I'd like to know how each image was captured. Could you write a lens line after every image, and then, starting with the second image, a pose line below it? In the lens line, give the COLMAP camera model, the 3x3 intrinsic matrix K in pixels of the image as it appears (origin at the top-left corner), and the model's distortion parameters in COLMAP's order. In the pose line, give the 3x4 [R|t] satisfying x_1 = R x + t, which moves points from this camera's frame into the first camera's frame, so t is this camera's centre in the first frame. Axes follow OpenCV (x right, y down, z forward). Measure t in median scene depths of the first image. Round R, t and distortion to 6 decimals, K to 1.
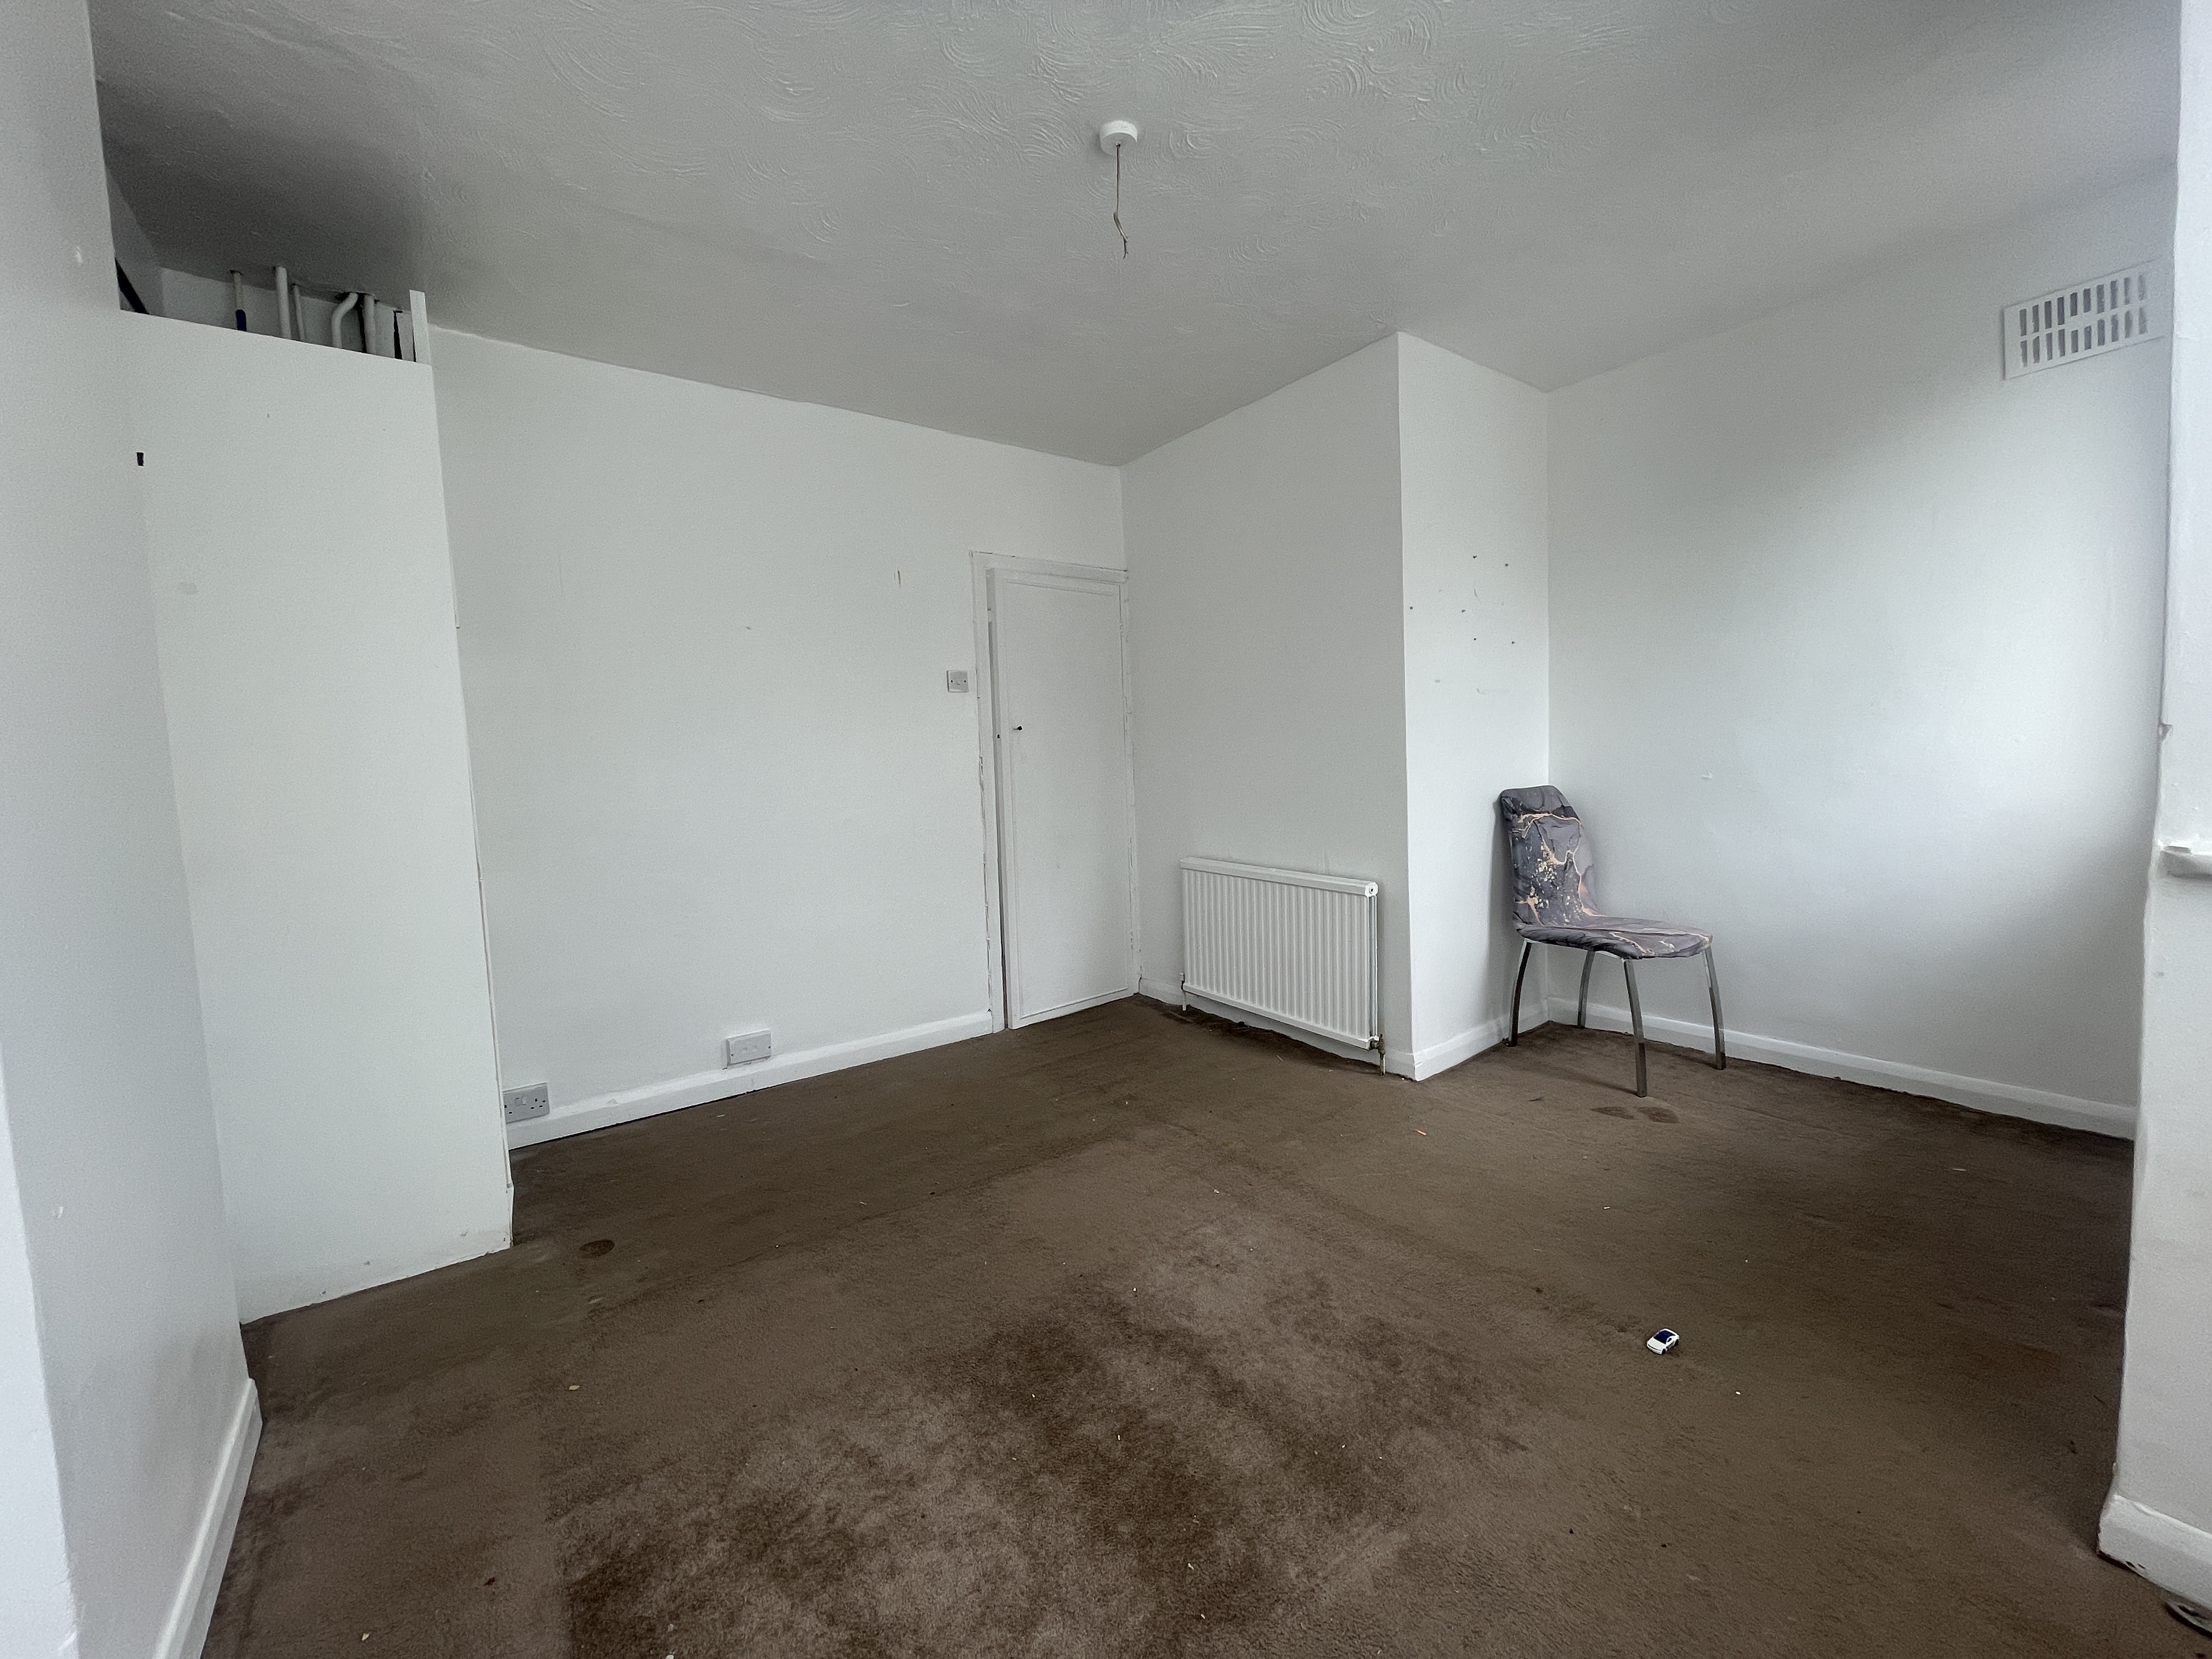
lens RADIAL K [[888.7, 0, 1104.2], [0, 888.7, 816.7], [0, 0, 1]] dist [0.001950, 0.000244]
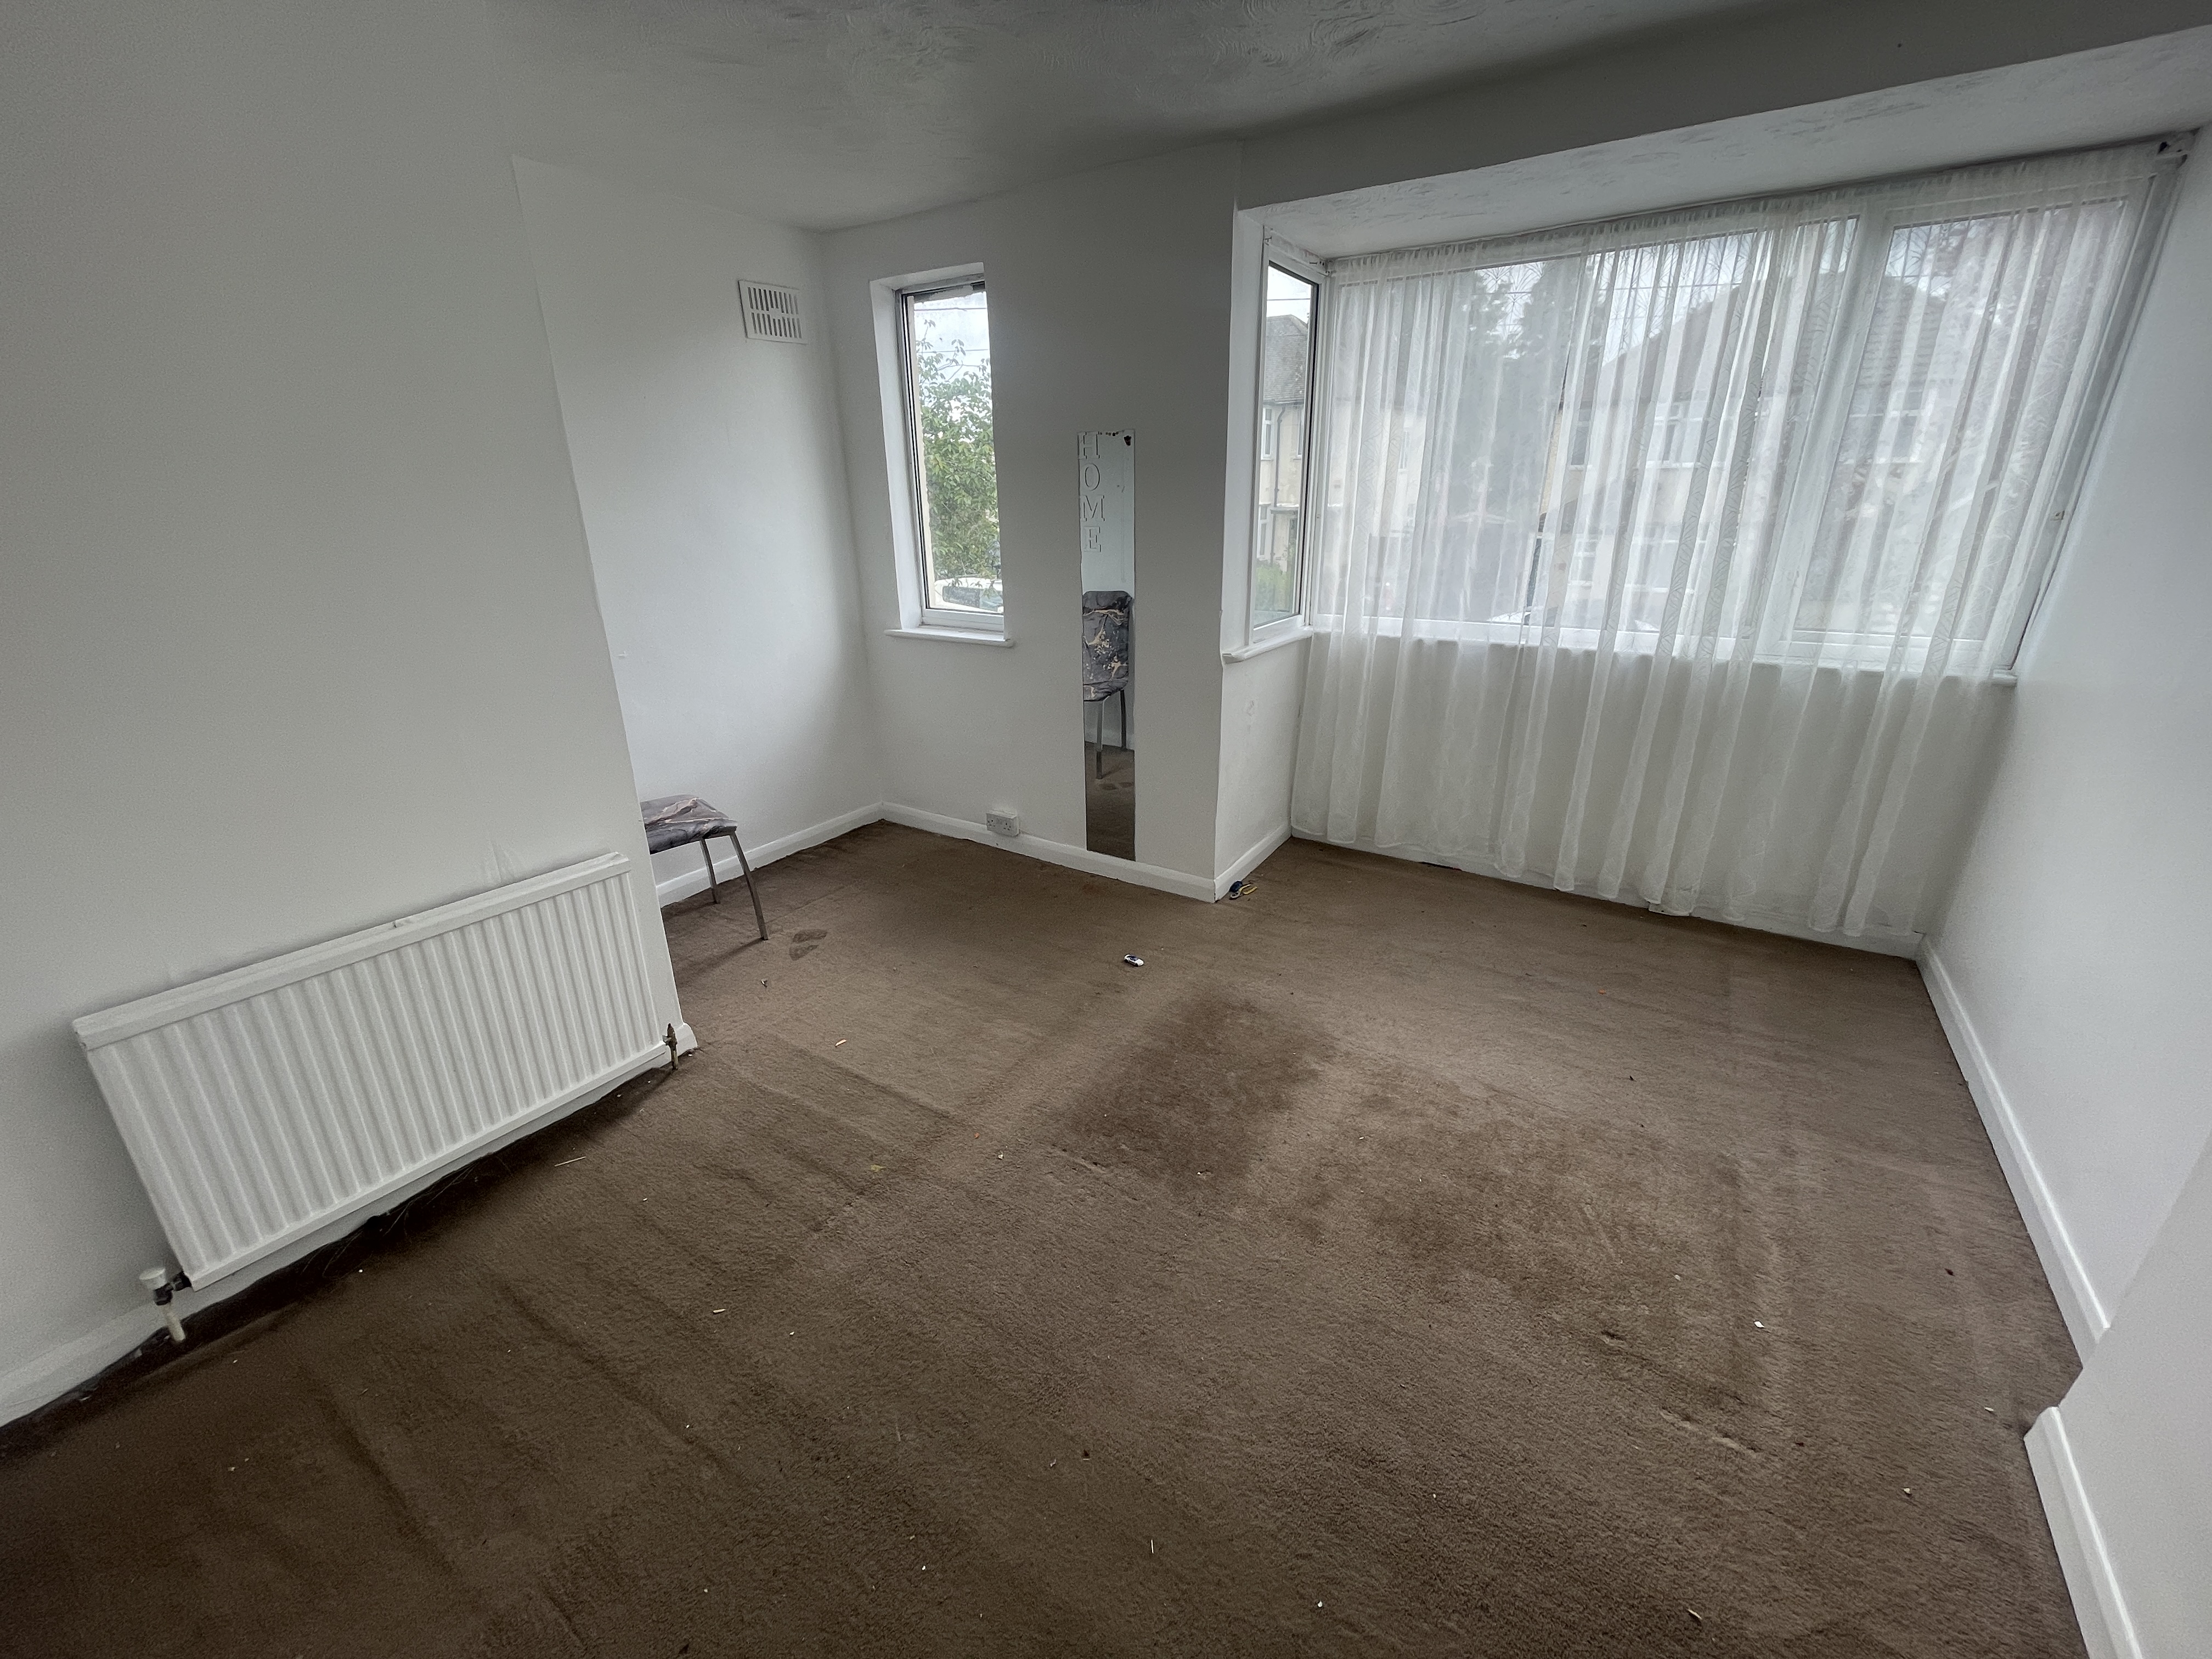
lens RADIAL K [[888.7, 0, 1101.8], [0, 888.7, 817.8], [0, 0, 1]] dist [0.001950, 0.000244]
pose [[-0.342334, -0.286299, 0.894897, -0.557981], [0.090668, 0.937934, 0.334752, -0.188011], [-0.935193, 0.195736, -0.295129, 0.945717]]
